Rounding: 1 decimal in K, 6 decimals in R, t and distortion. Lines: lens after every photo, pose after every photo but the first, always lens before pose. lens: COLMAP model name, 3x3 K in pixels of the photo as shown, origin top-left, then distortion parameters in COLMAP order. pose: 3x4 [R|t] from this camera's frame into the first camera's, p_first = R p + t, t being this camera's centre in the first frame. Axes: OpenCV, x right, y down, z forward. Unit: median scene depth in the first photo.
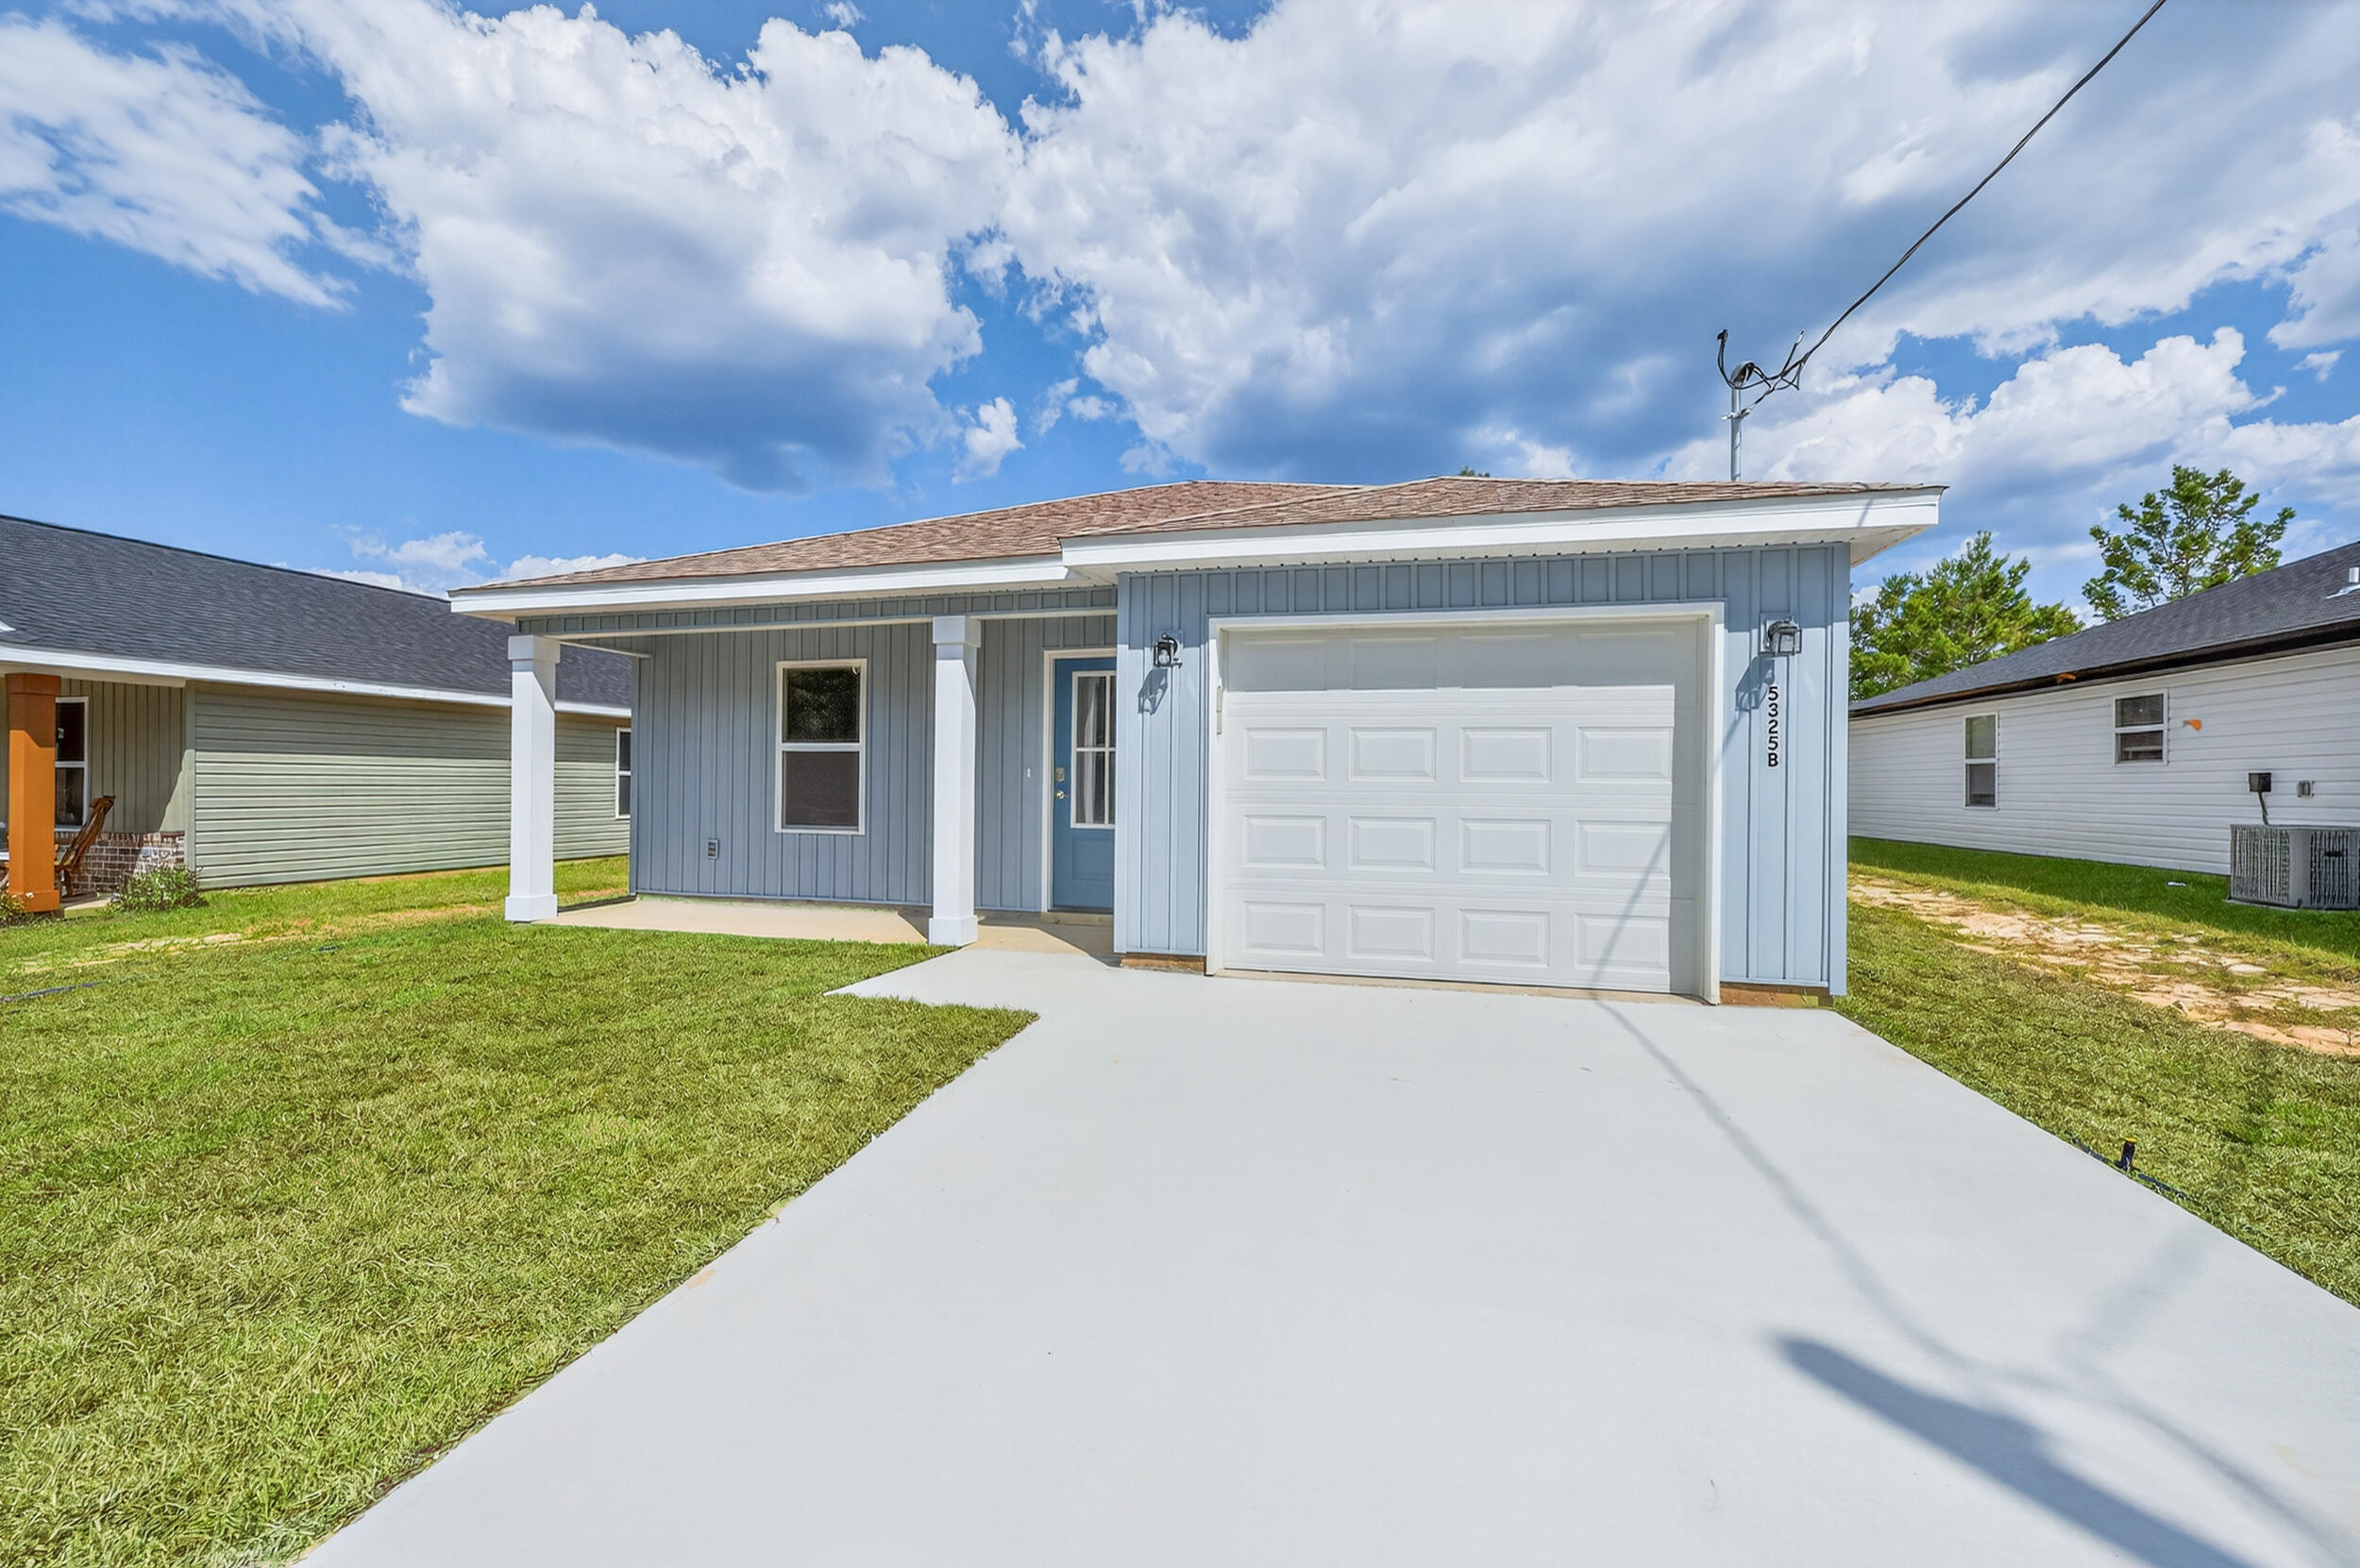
lens RADIAL K [[967.3, 0, 1158.3], [0, 967.3, 794.2], [0, 0, 1]] dist [-0.005918, 0.000441]
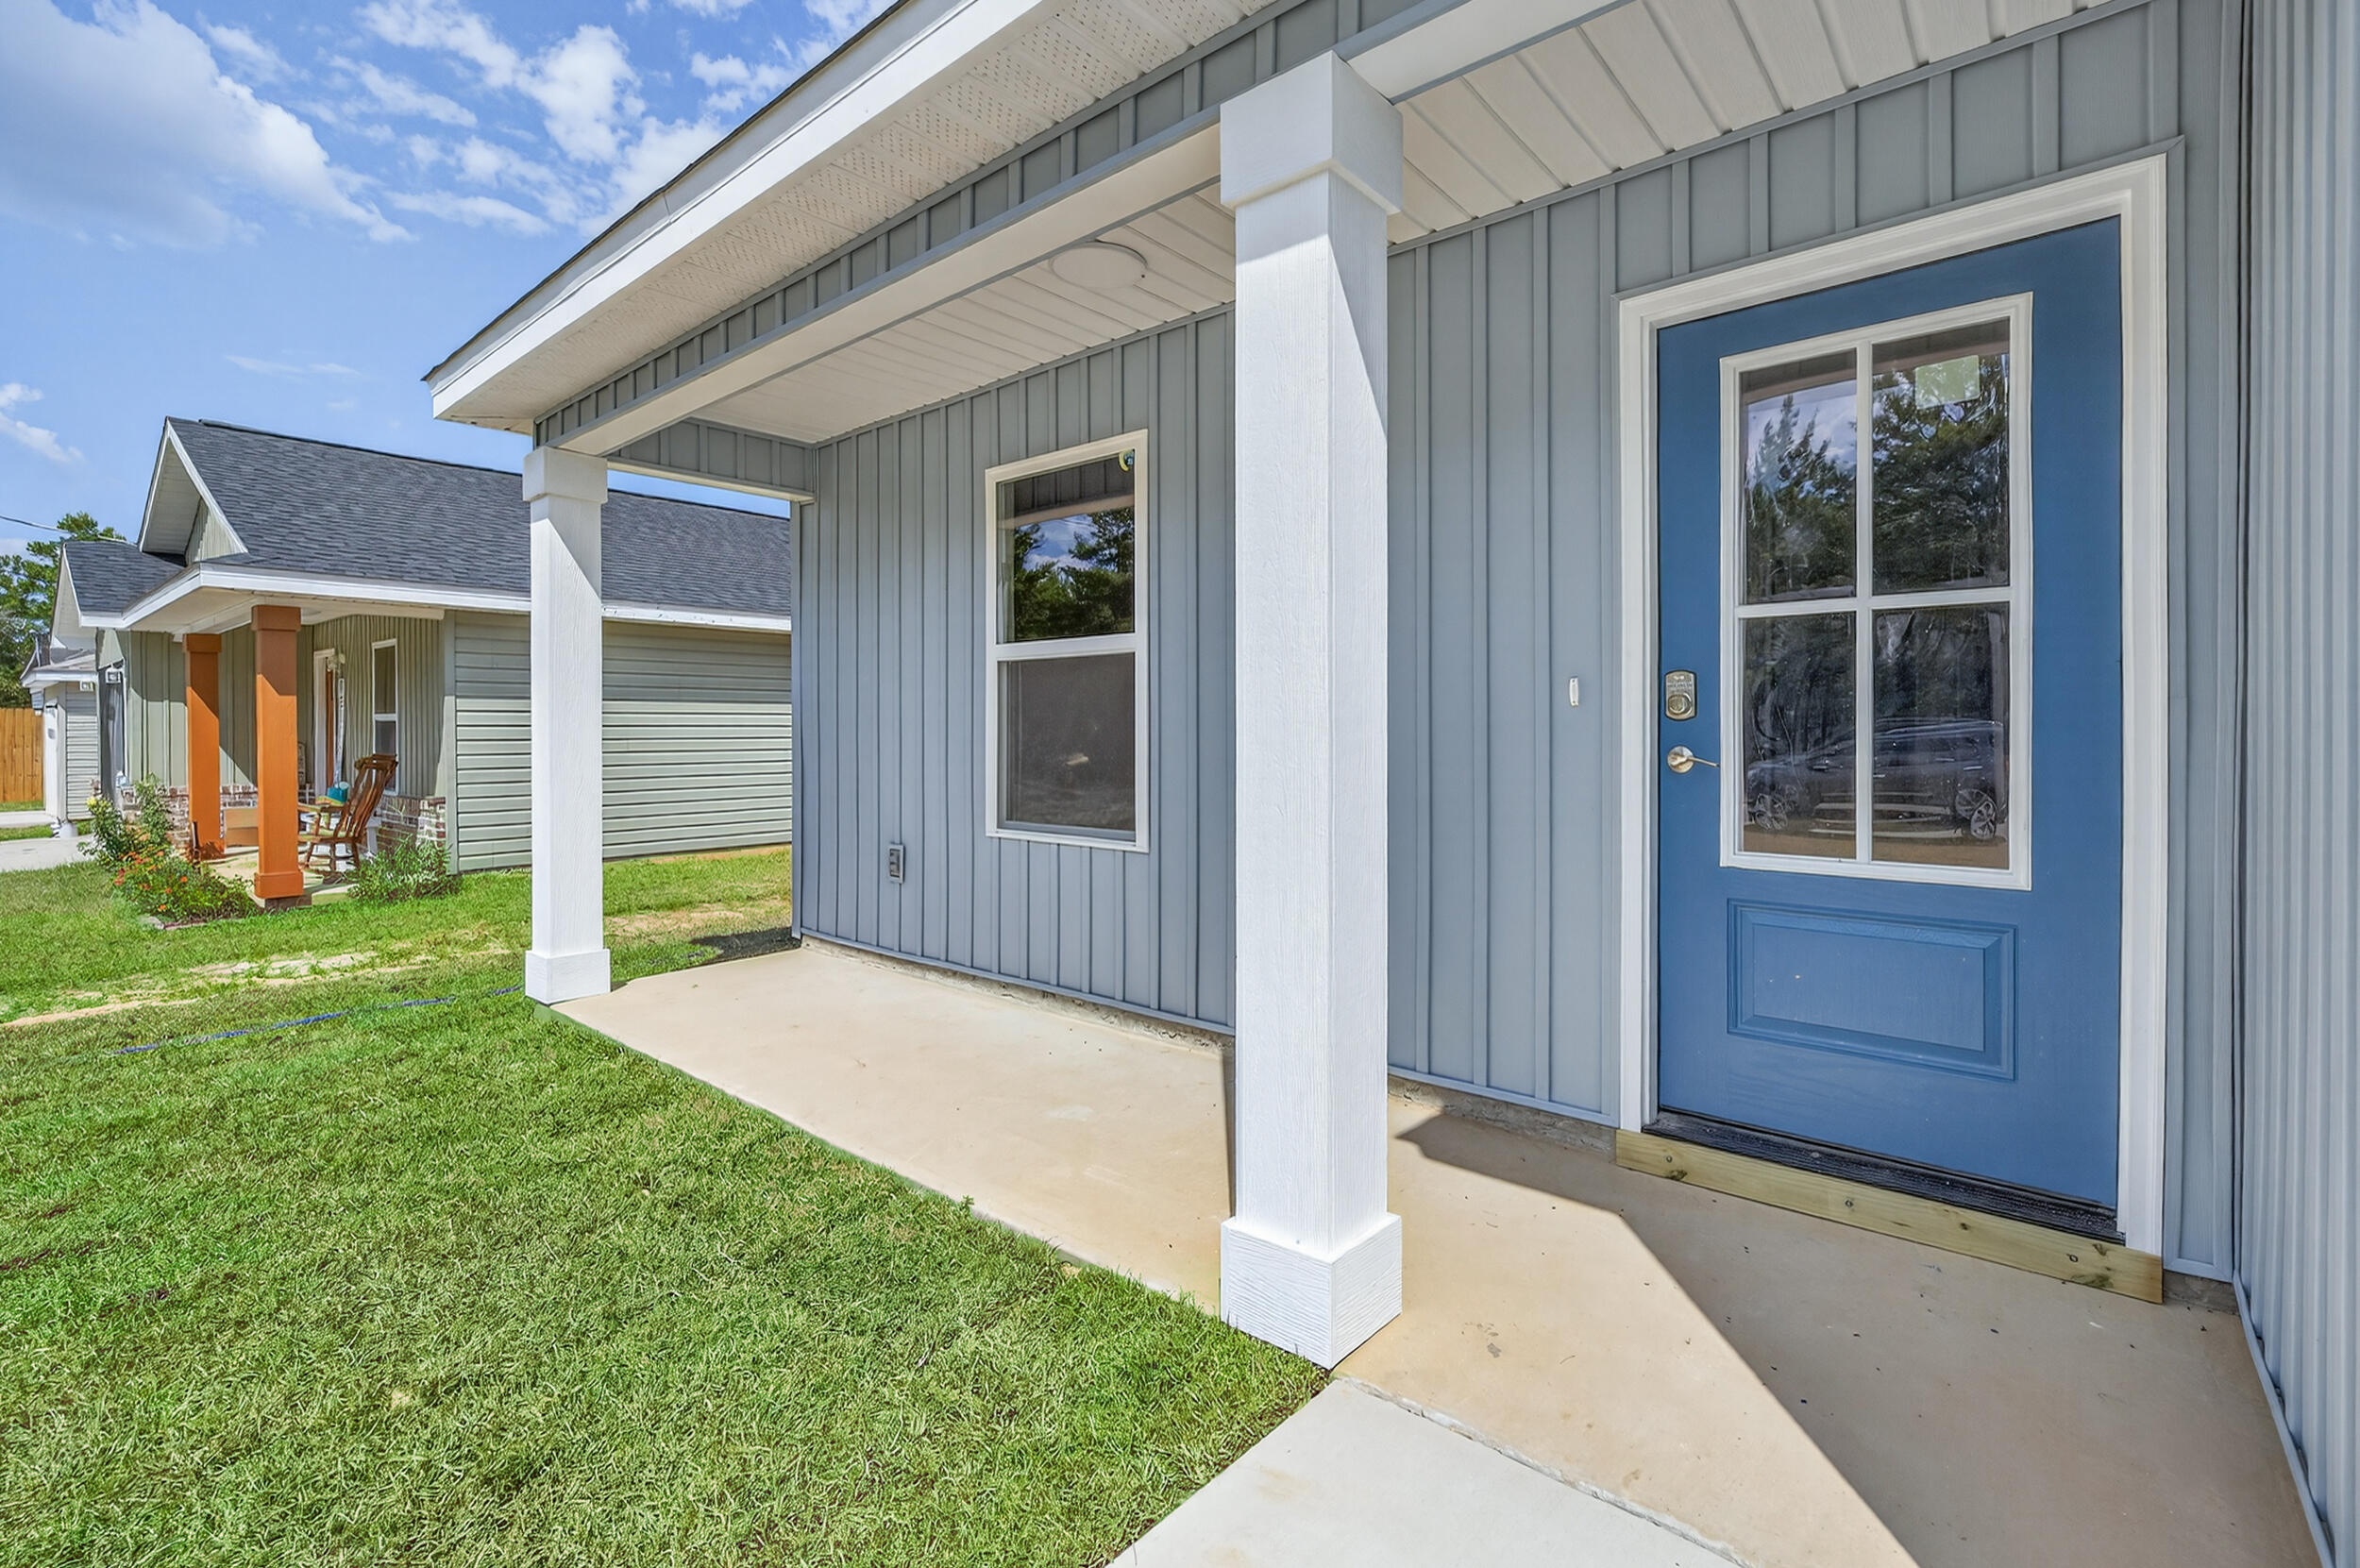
lens RADIAL K [[1006.4, 0, 1216.7], [0, 1006.4, 735.0], [0, 0, 1]] dist [-0.009834, 0.000470]
pose [[0.914224, -0.008658, -0.405116, -0.098625], [0.006973, 0.999960, -0.005636, -0.005791], [0.405149, 0.002328, 0.914248, 0.600161]]
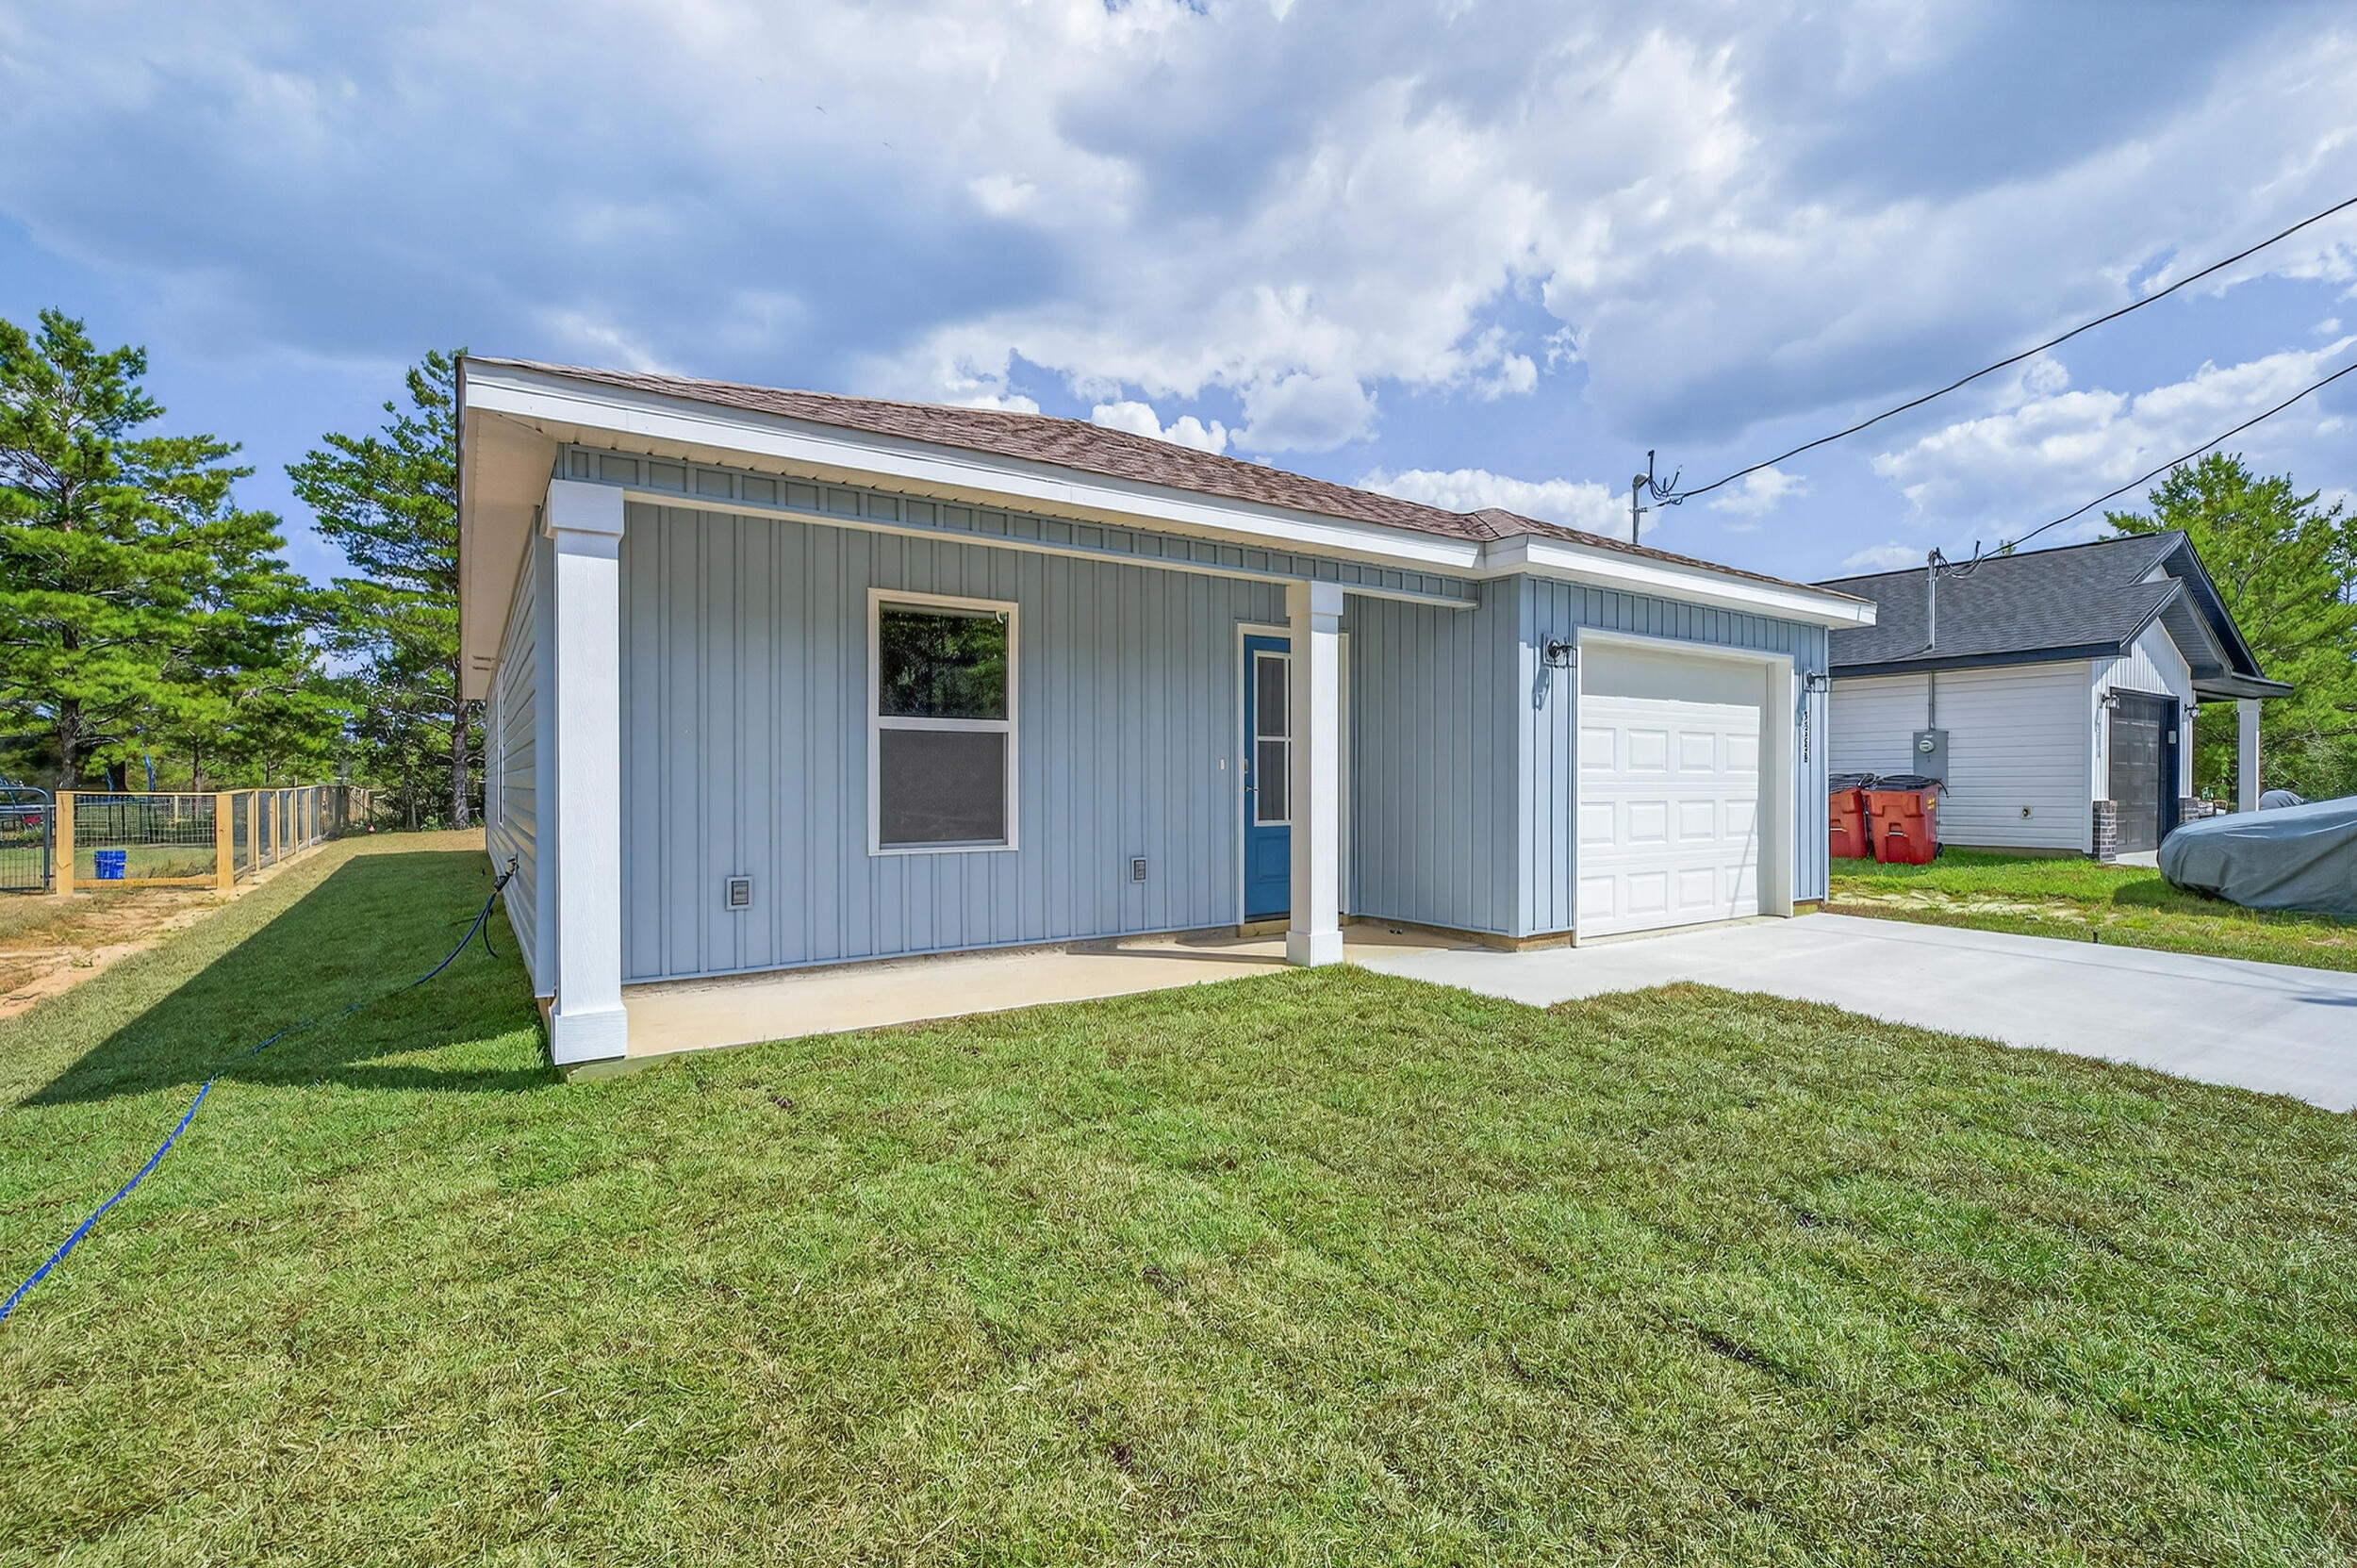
lens RADIAL K [[1110.1, 0, 1301.0], [0, 1110.1, 785.8], [0, 0, 1]] dist [0.015757, -0.001782]
pose [[0.615248, -0.011113, 0.788255, -0.800808], [0.014988, 0.999885, 0.002398, -0.004360], [-0.788191, 0.010339, 0.615344, 0.321571]]
